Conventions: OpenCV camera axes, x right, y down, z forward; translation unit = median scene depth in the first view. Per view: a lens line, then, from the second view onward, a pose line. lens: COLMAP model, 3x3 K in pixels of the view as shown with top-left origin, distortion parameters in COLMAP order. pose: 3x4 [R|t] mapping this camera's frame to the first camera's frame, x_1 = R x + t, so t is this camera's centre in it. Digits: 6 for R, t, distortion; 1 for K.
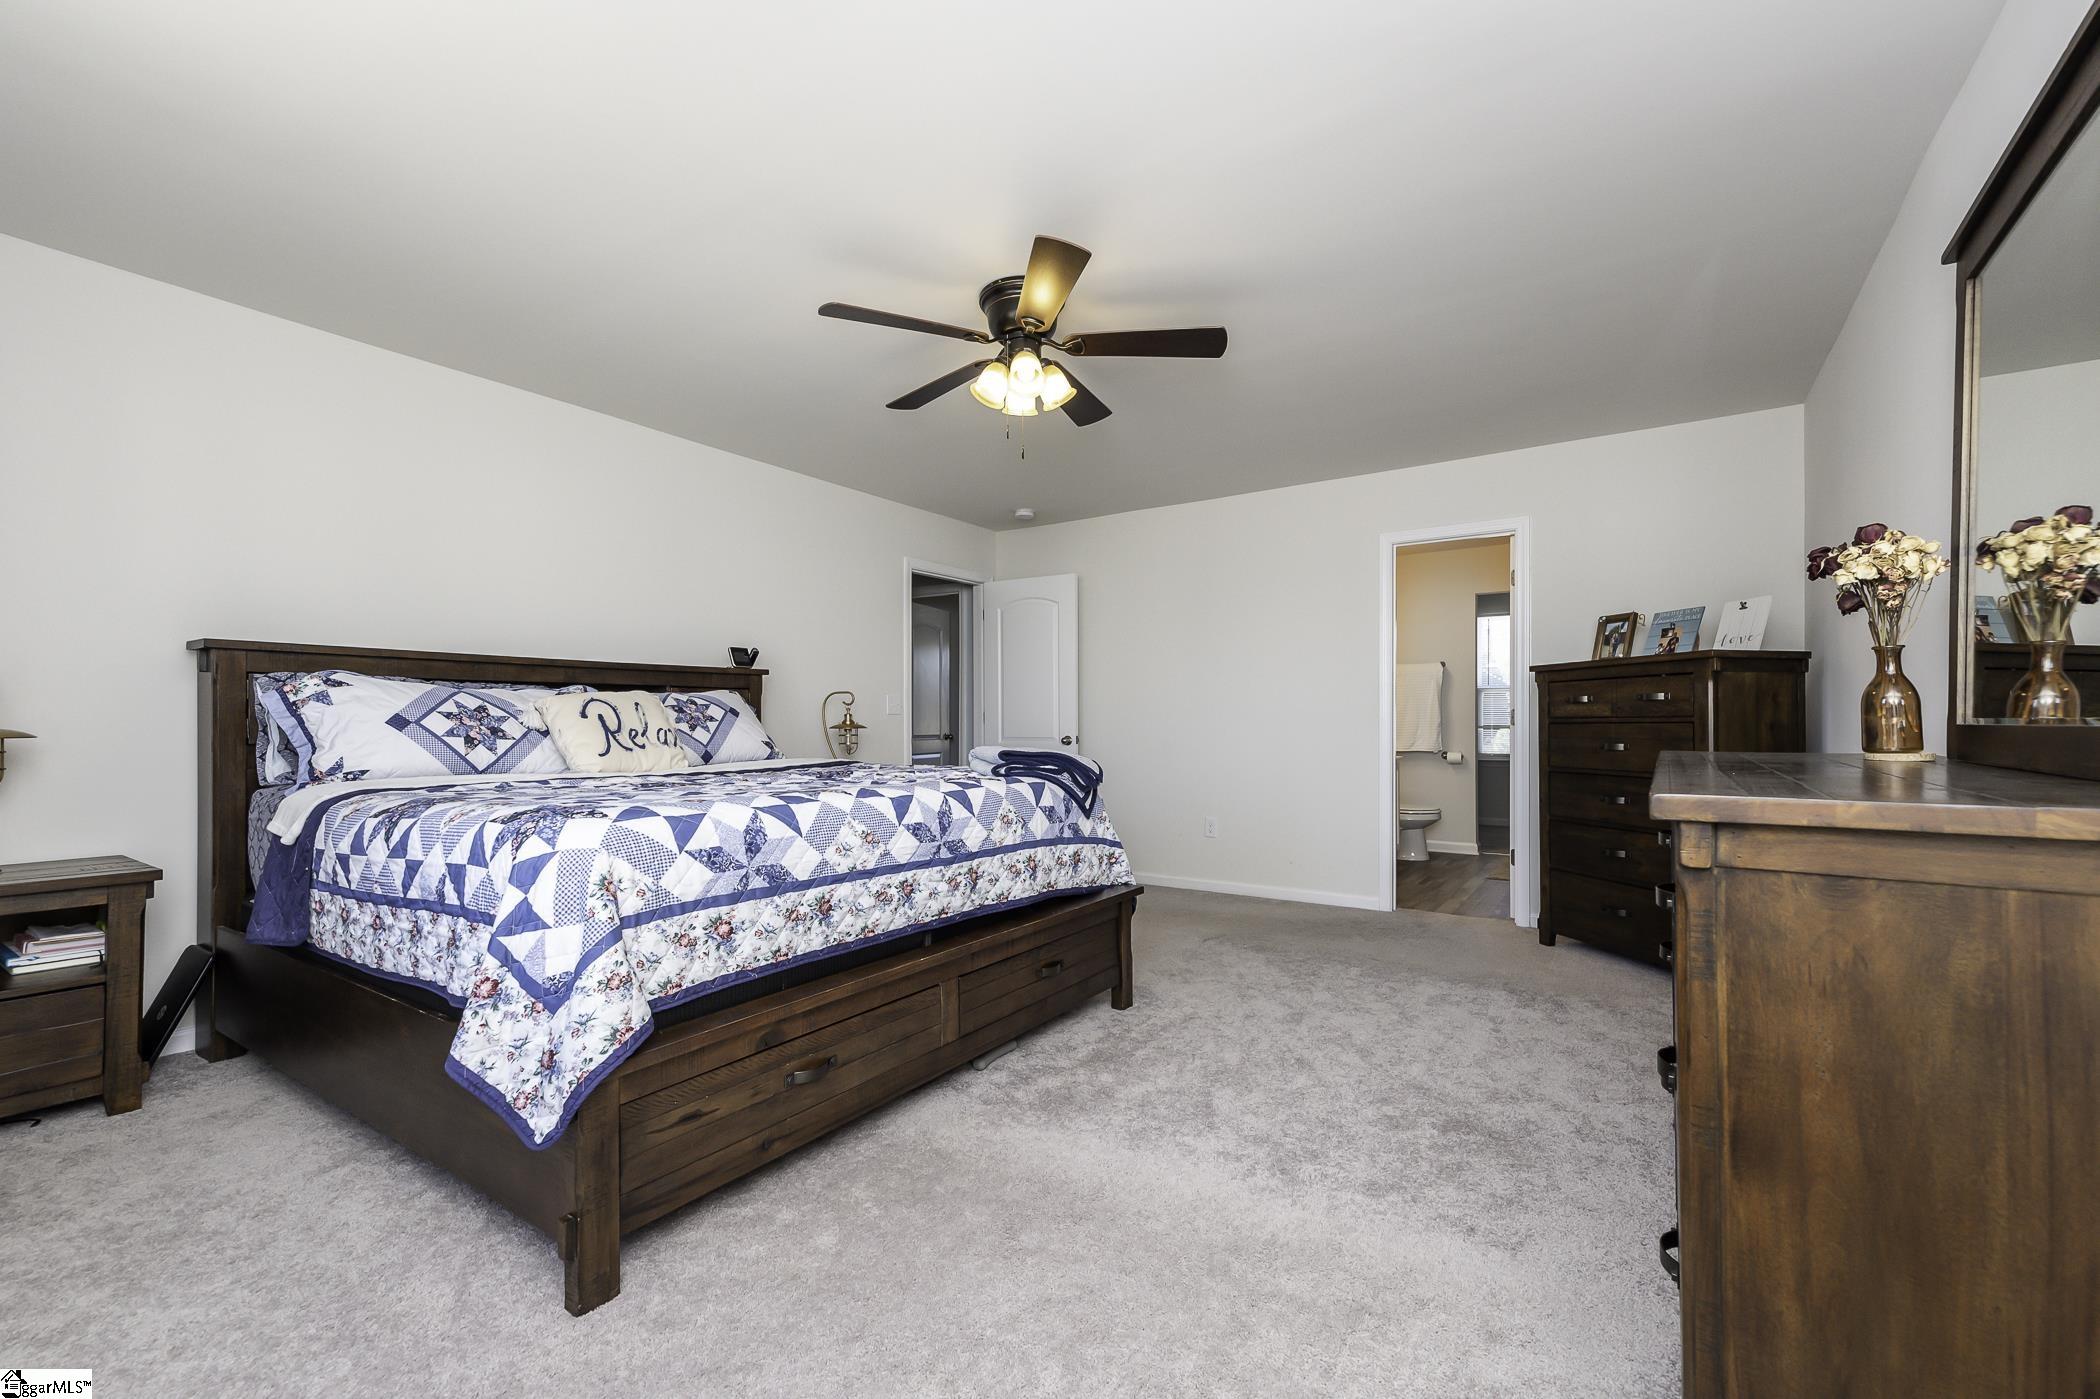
lens RADIAL K [[894.7, 0, 1037.8], [0, 894.7, 718.7], [0, 0, 1]] dist [0.001940, 0.000125]
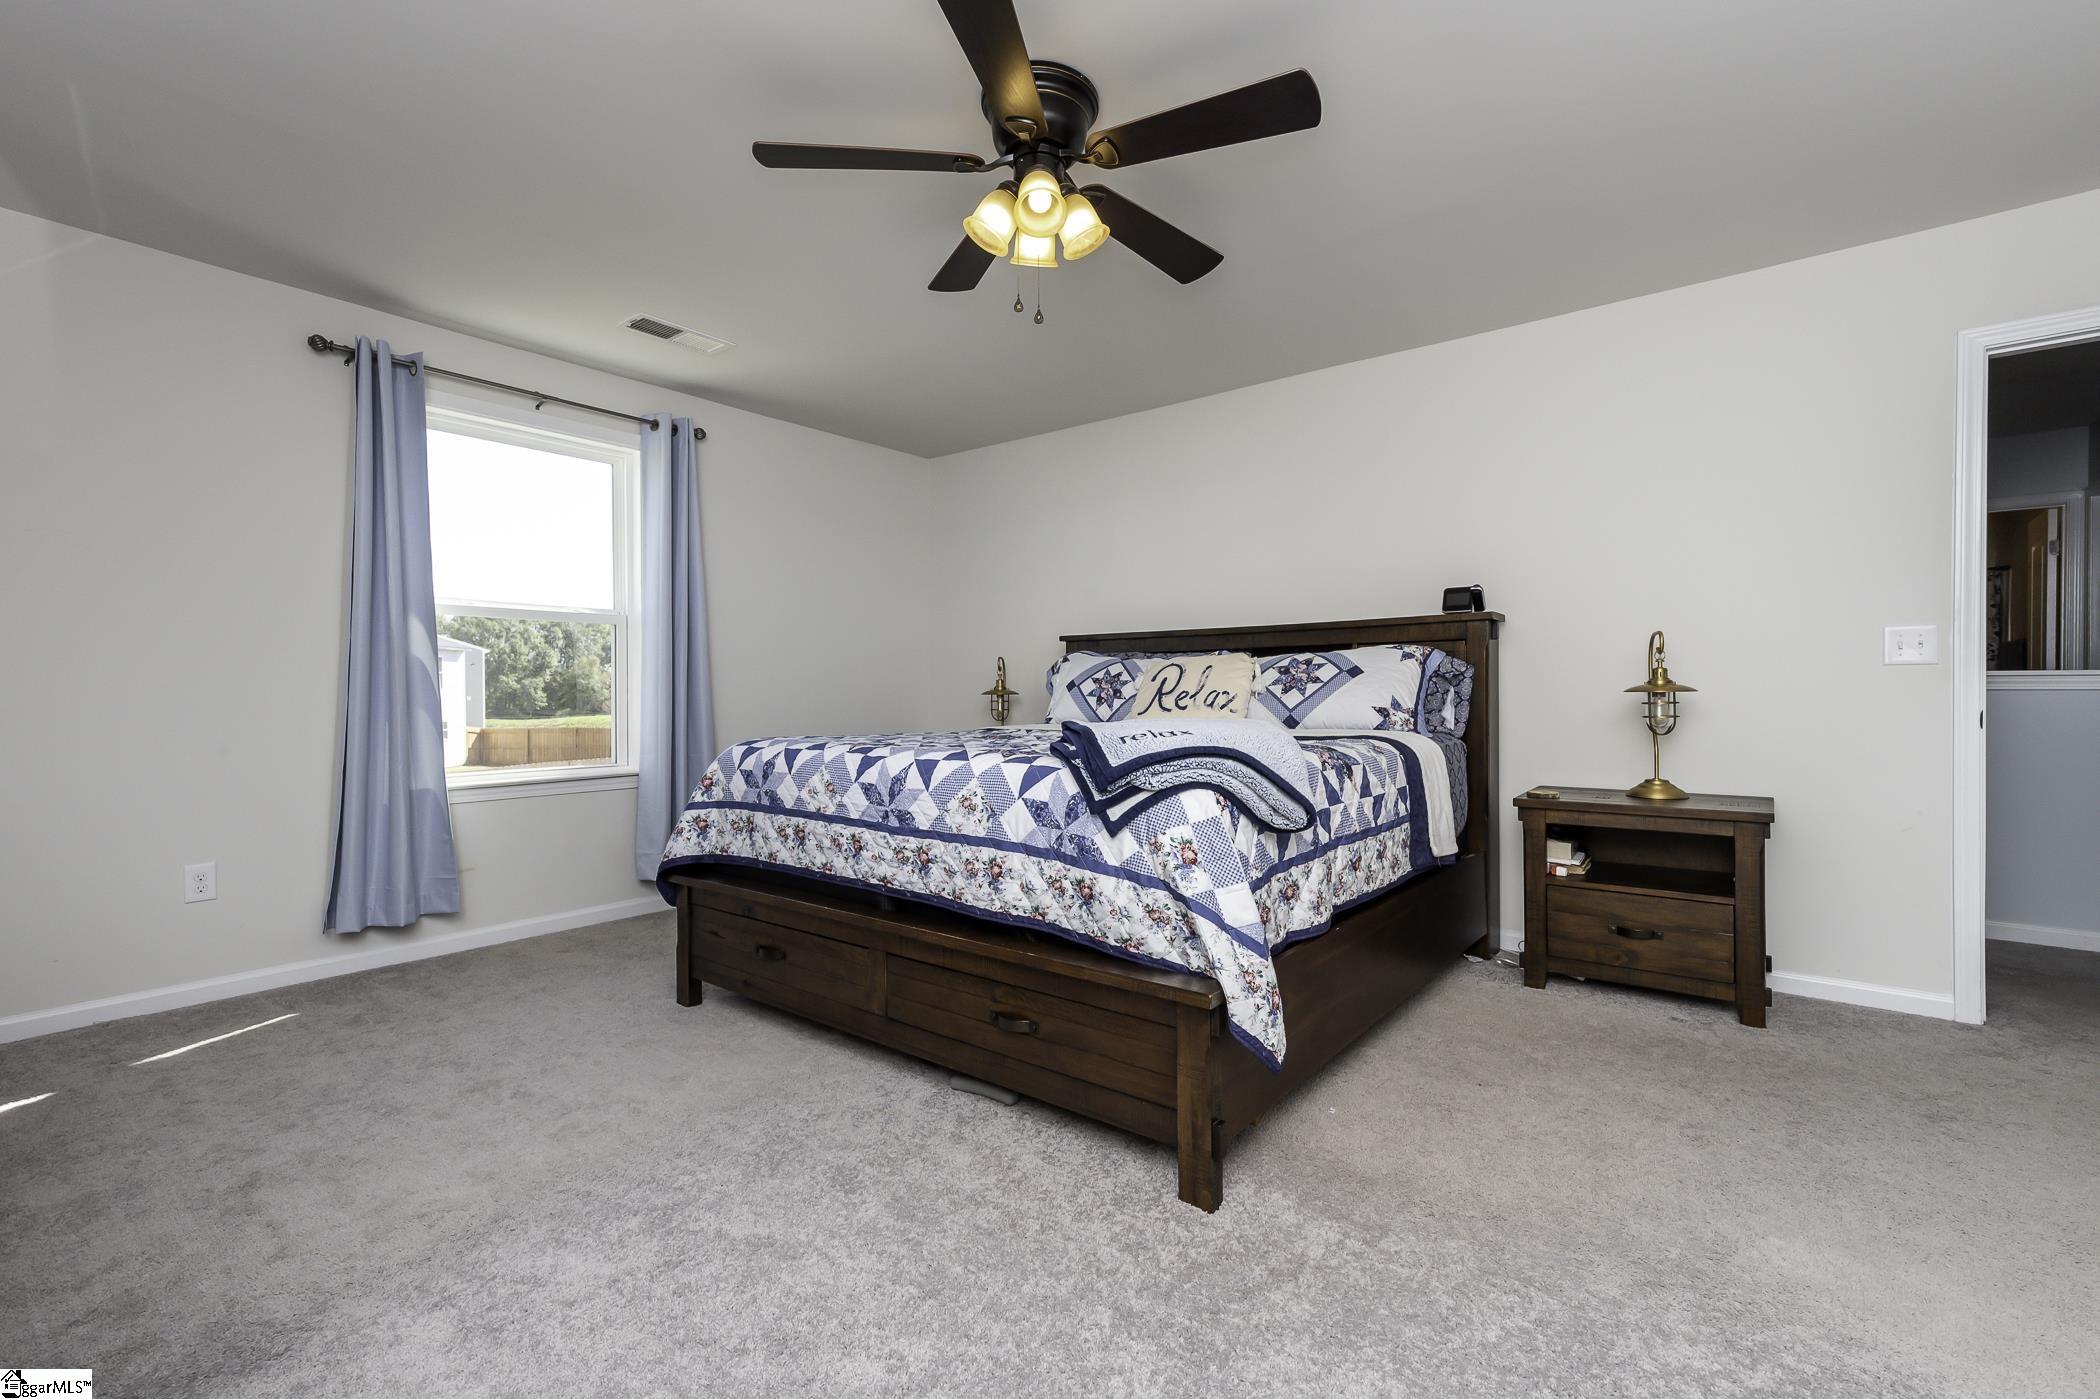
lens RADIAL K [[946.7, 0, 1036.6], [0, 946.7, 690.8], [0, 0, 1]] dist [0.012291, 0.001129]
pose [[-0.095111, 0.002255, -0.995464, 0.866244], [0.007306, 0.999972, 0.001567, 0.010743], [0.995440, -0.007124, -0.095124, 1.220422]]
